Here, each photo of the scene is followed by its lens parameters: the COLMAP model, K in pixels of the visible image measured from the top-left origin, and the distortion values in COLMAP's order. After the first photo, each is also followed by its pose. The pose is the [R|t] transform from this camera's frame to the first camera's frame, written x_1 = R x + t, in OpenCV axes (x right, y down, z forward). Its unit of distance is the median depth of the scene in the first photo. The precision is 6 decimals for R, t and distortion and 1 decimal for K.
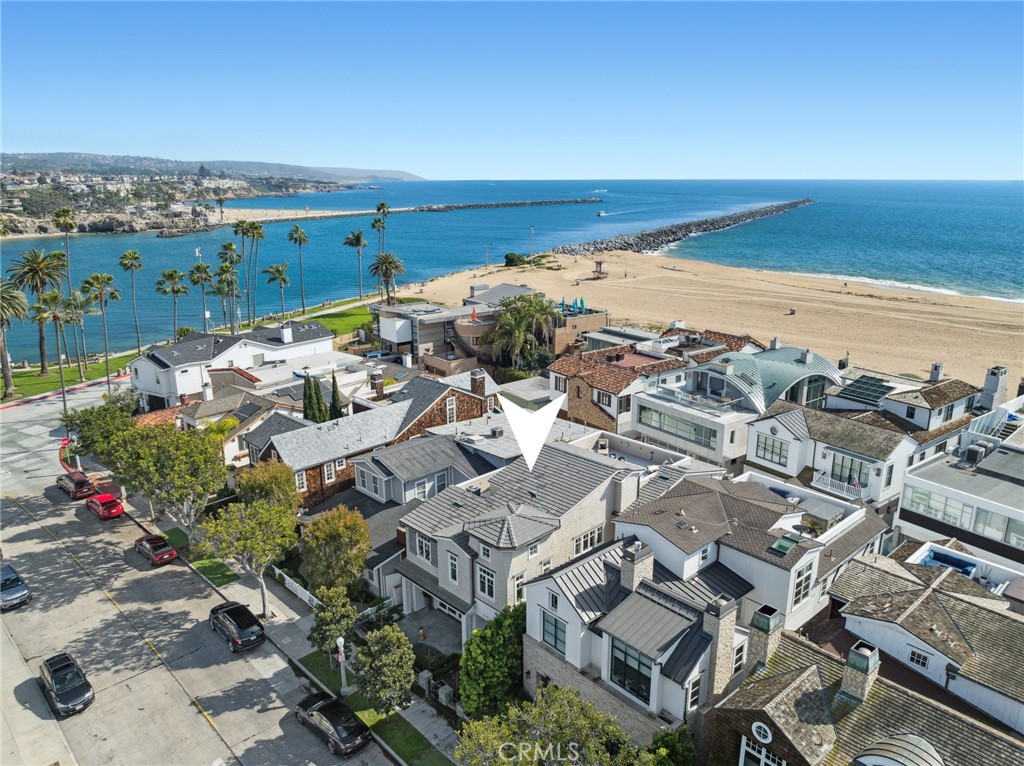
lens RADIAL K [[722.0, 0, 499.6], [0, 722.0, 378.9], [0, 0, 1]] dist [-0.039567, 0.004777]
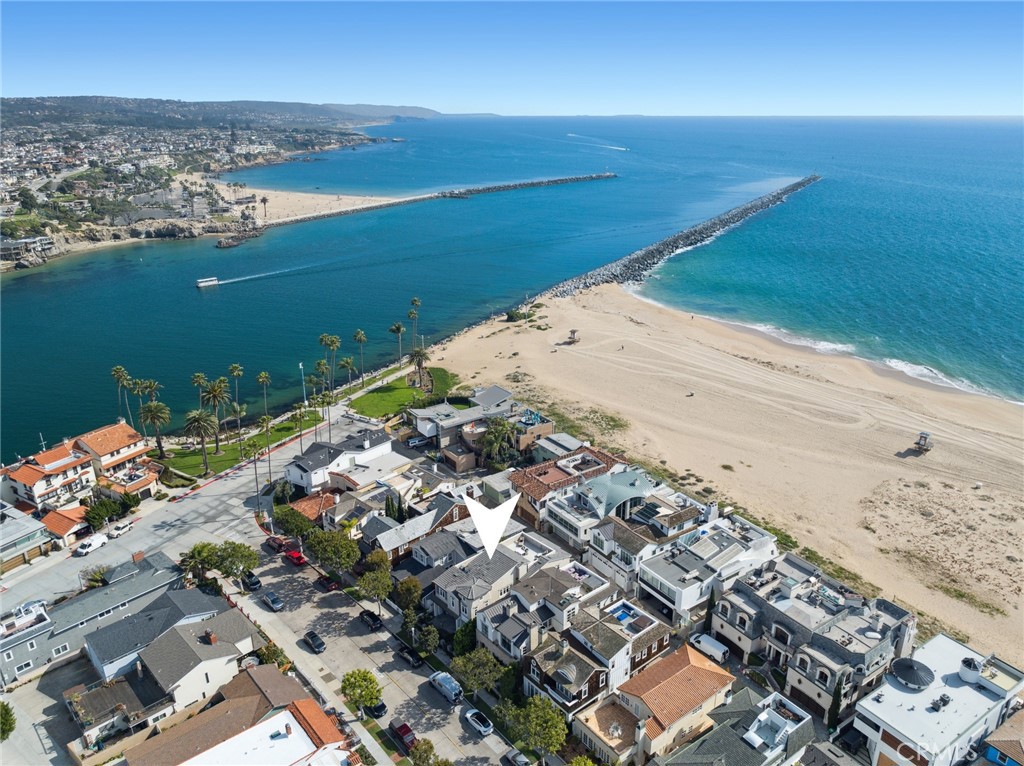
lens RADIAL K [[722.0, 0, 499.6], [0, 722.0, 378.9], [0, 0, 1]] dist [-0.039567, 0.004777]
pose [[0.999480, 0.008820, -0.031017, 0.142782], [-0.006371, 0.996918, 0.078190, -0.597647], [0.031611, -0.077952, 0.996456, -1.234379]]
